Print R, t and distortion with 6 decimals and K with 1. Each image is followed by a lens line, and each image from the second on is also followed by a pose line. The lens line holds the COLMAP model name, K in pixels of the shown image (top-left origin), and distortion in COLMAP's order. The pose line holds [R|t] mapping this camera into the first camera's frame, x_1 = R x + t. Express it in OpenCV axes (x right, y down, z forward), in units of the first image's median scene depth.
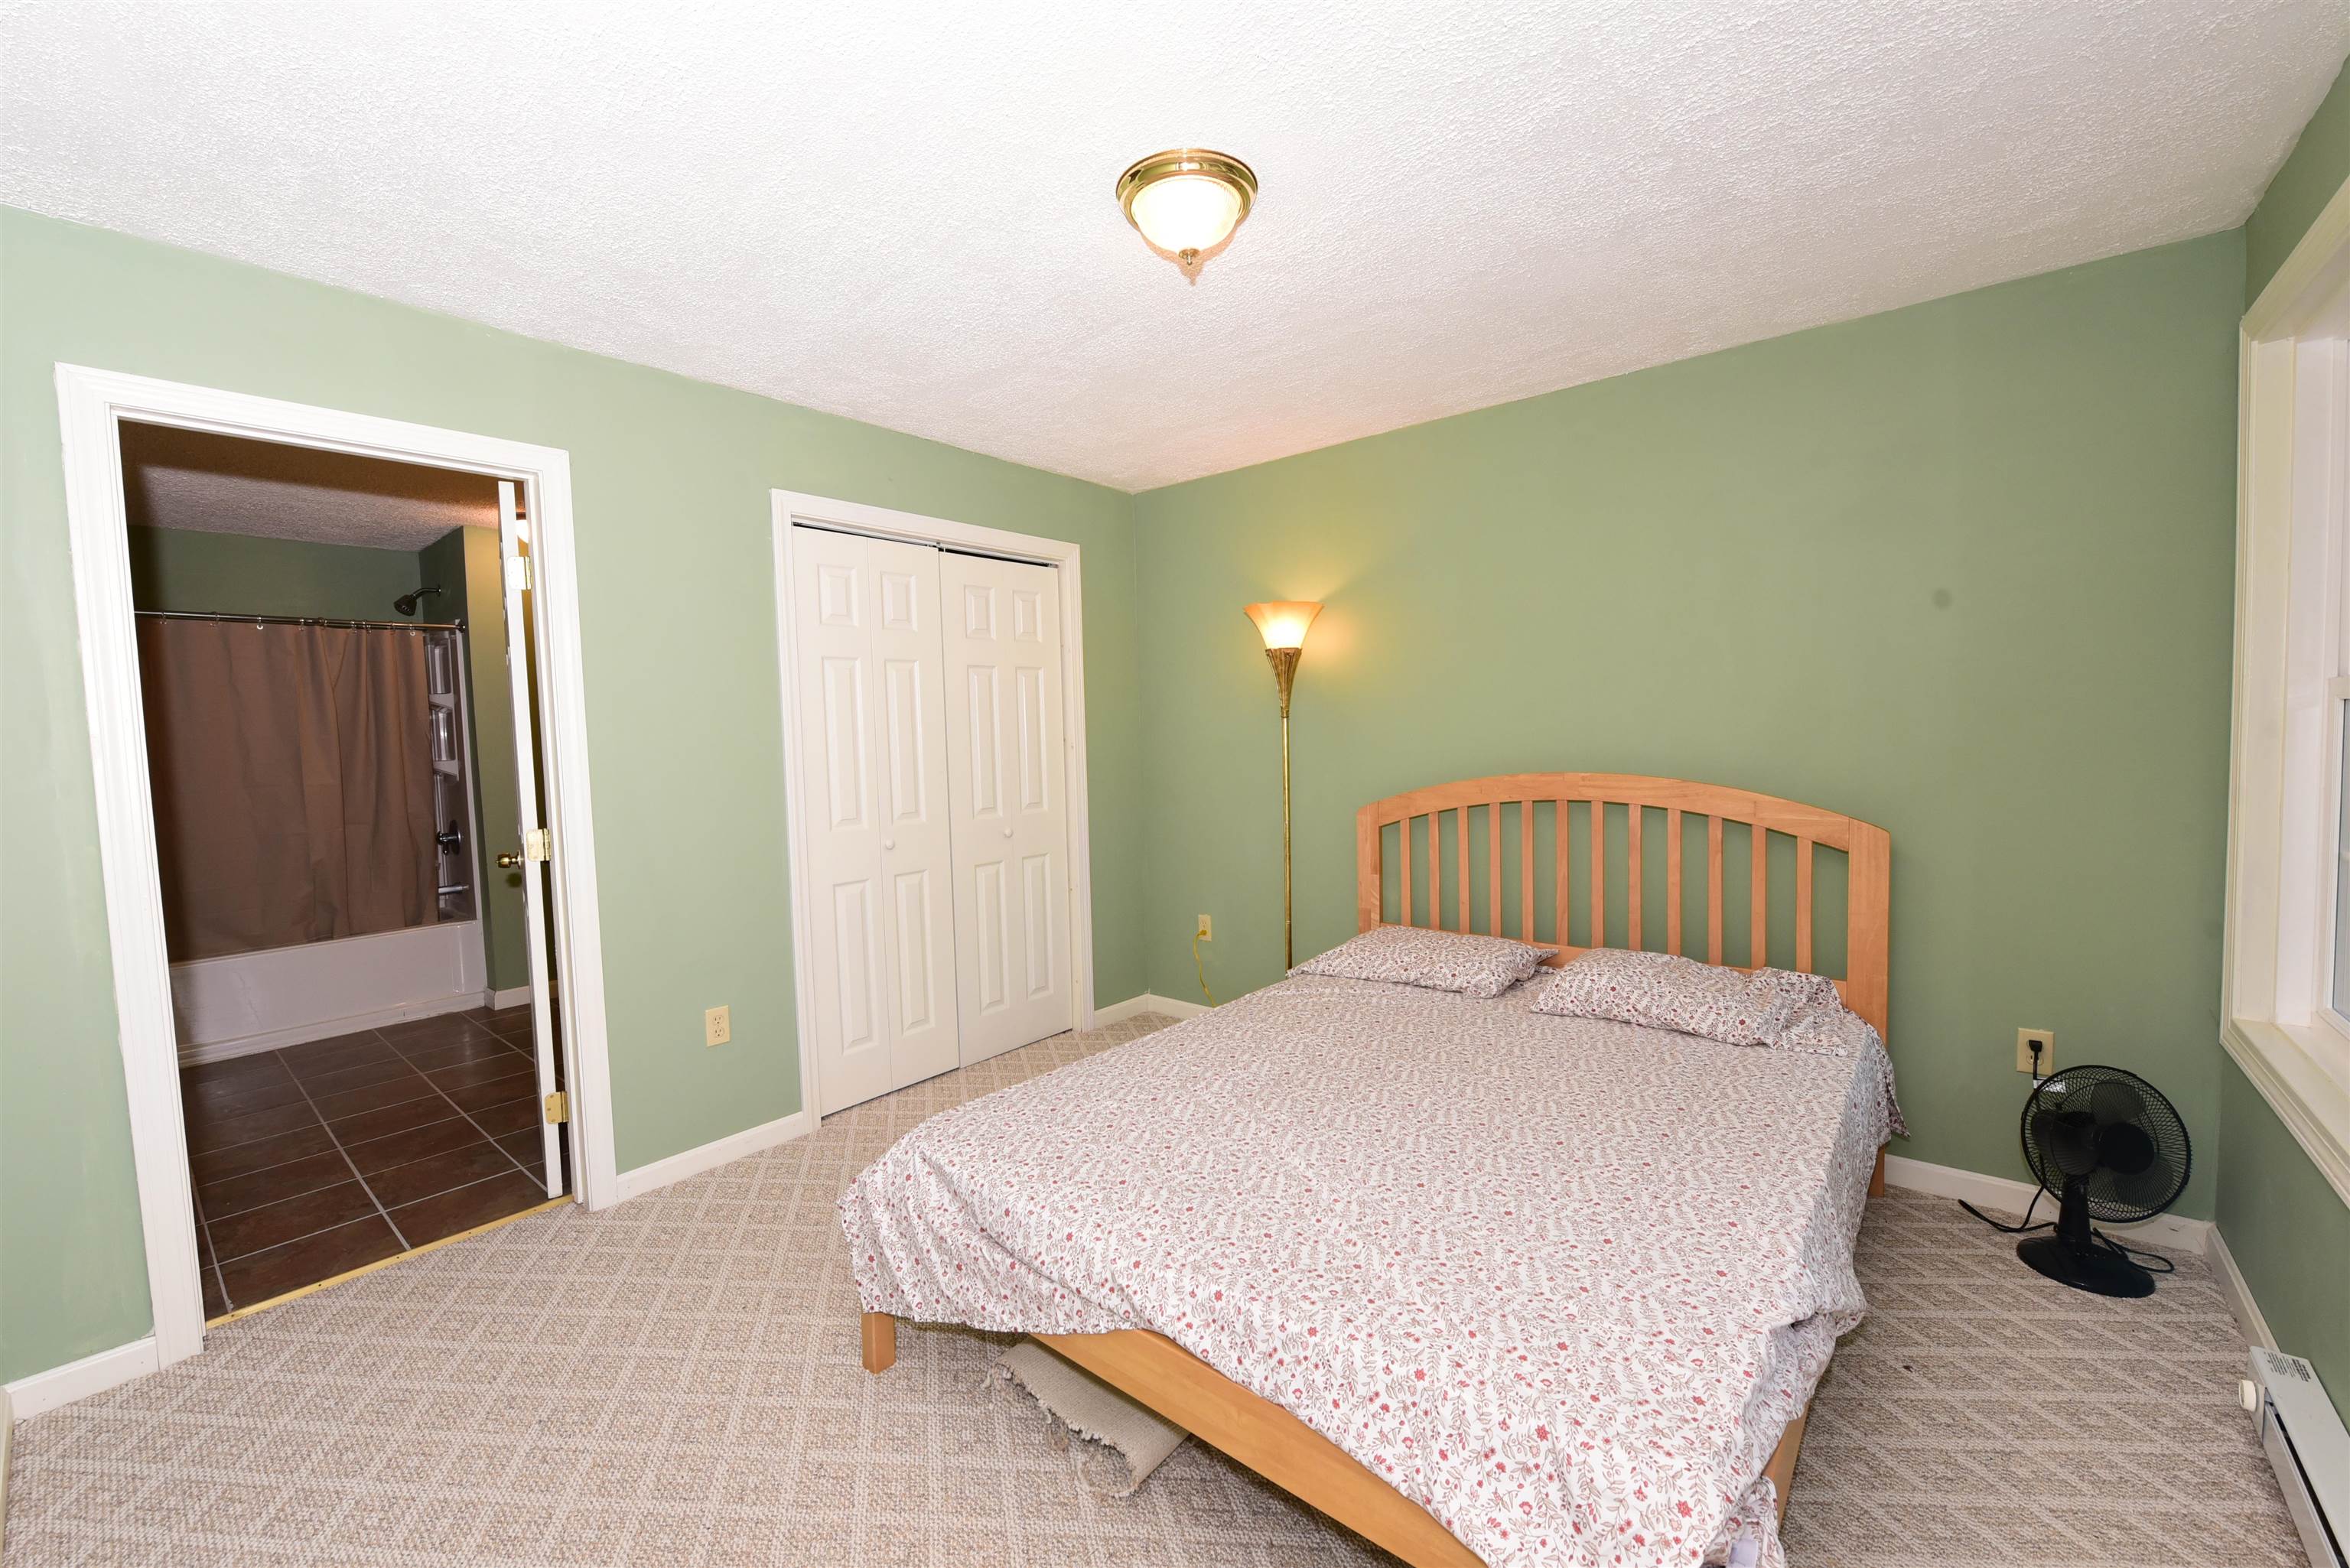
lens RADIAL K [[938.8, 0, 1178.5], [0, 938.8, 789.6], [0, 0, 1]] dist [-0.003143, -0.000190]
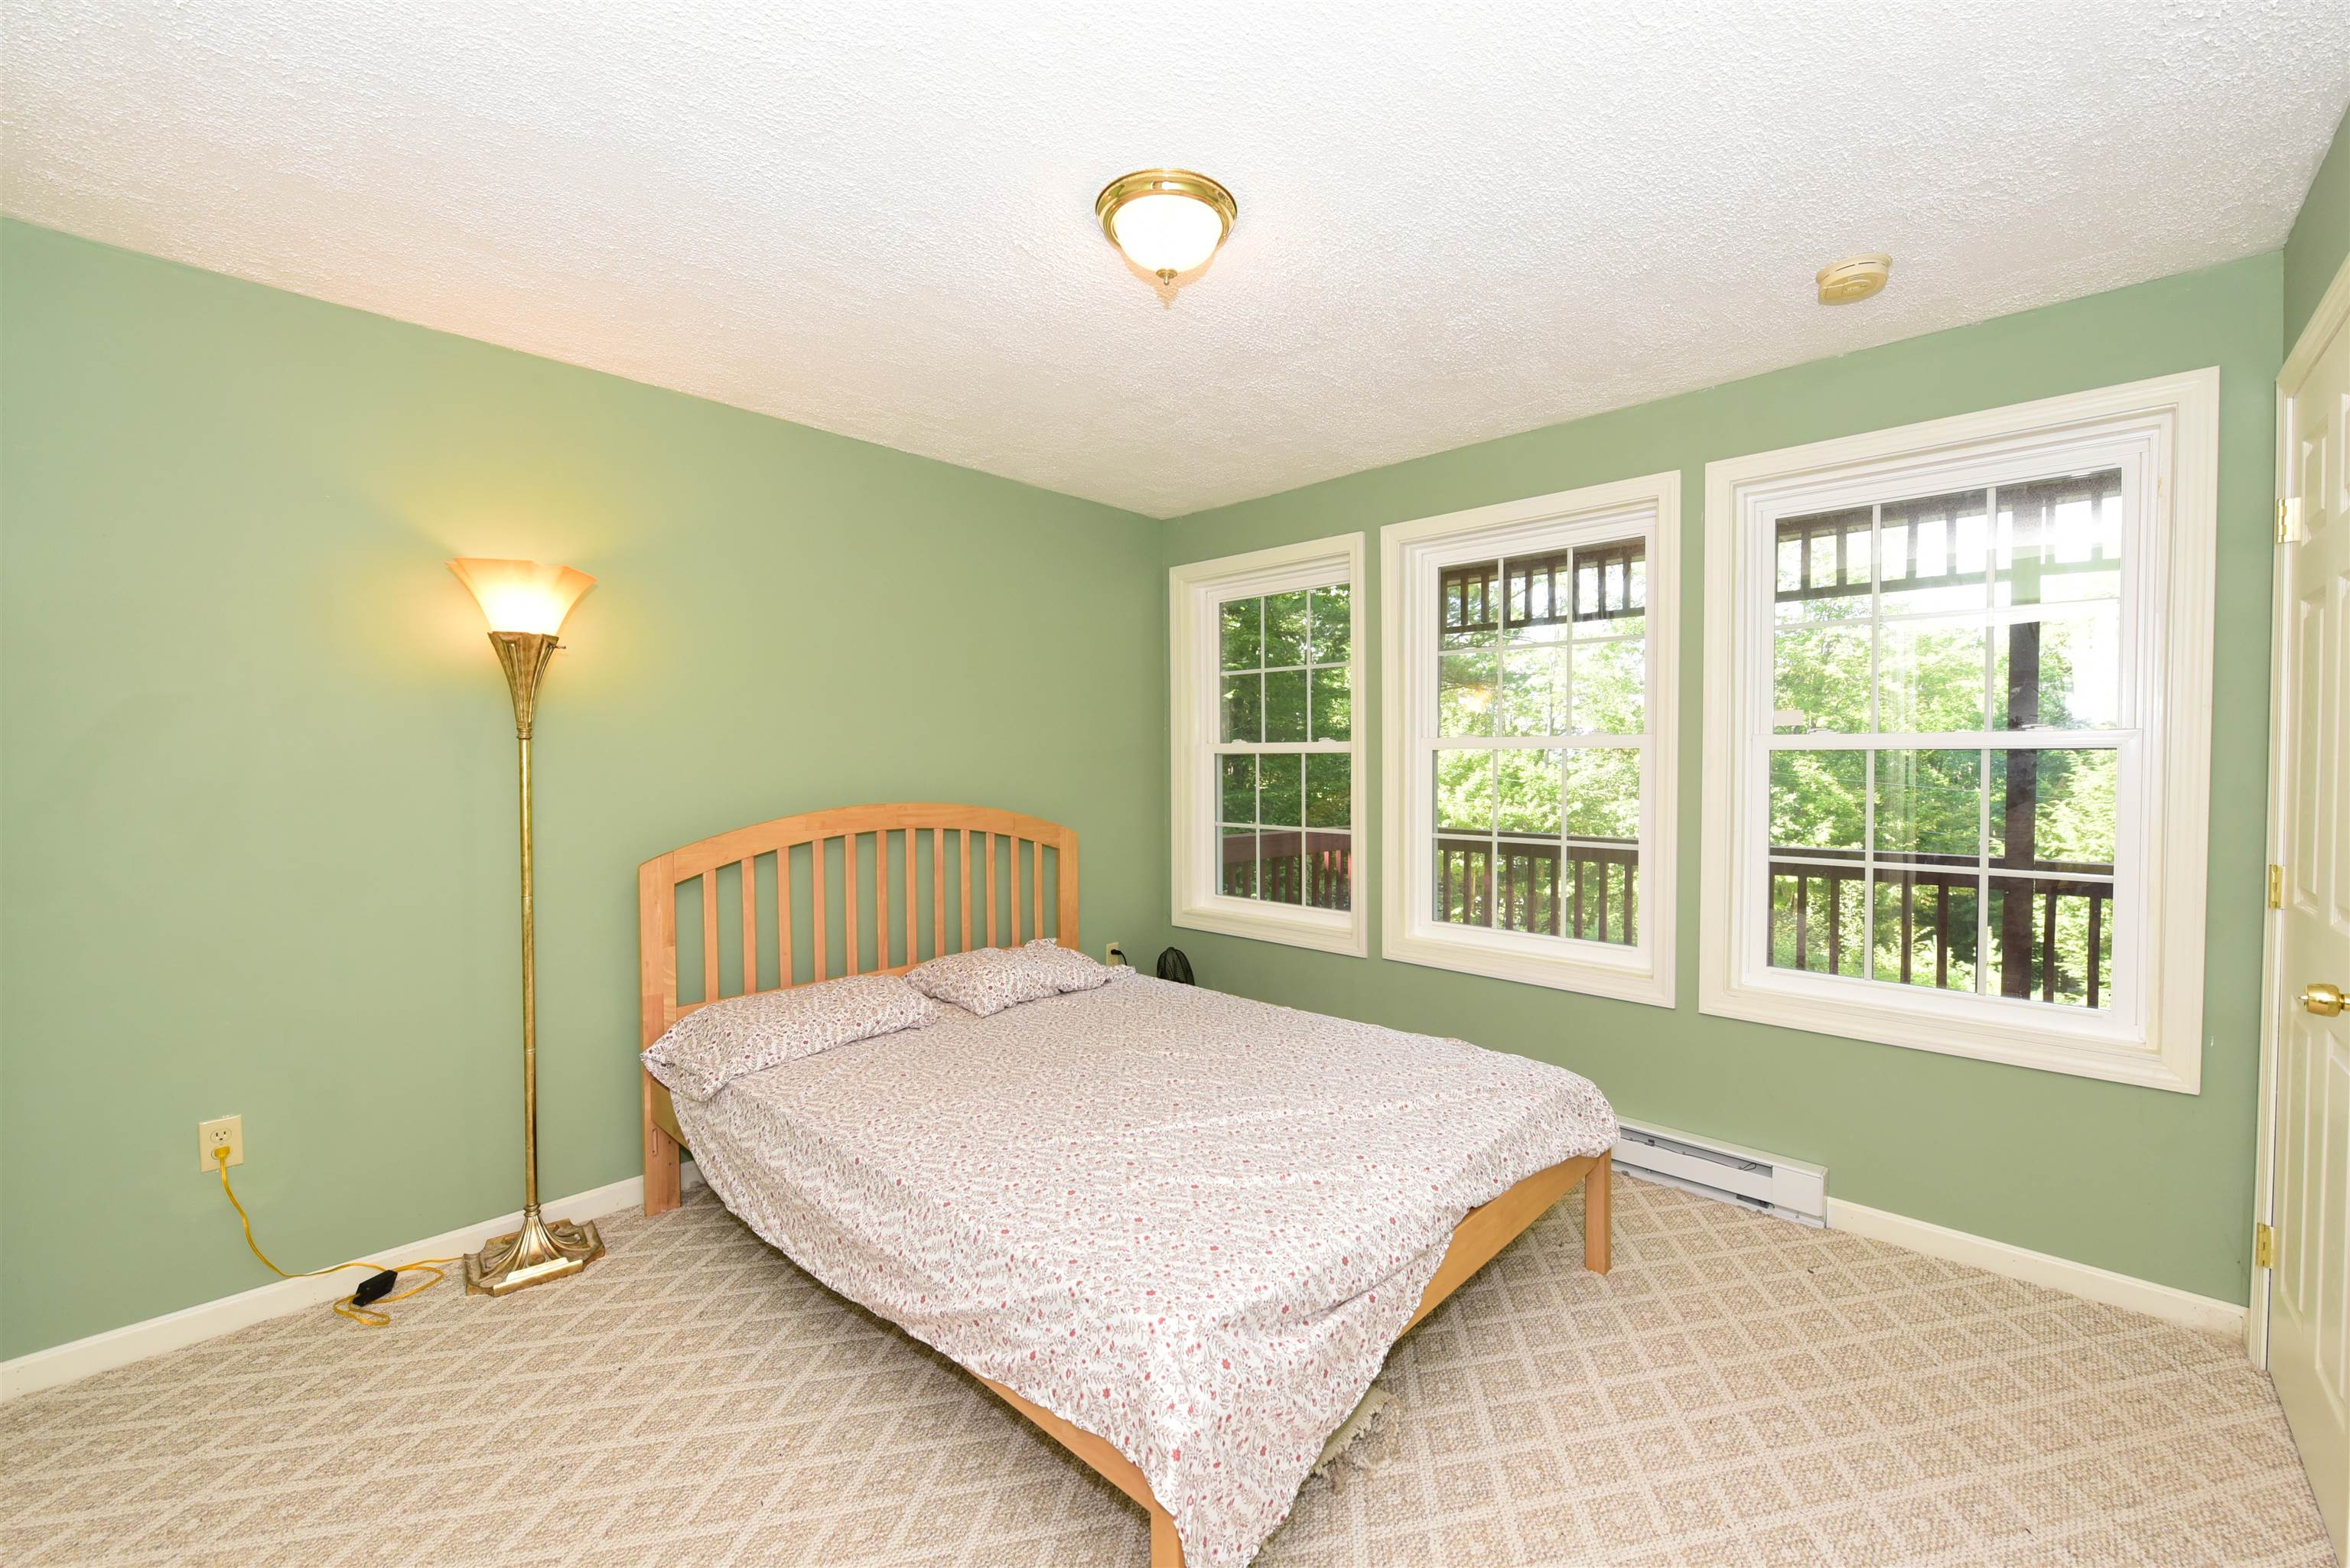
lens RADIAL K [[938.8, 0, 1179.4], [0, 938.8, 790.8], [0, 0, 1]] dist [-0.003143, -0.000190]
pose [[0.053986, 0.000151, 0.998542, -0.631519], [0.074987, 0.997176, -0.004205, -0.002967], [-0.995722, 0.075105, 0.053822, 0.624374]]
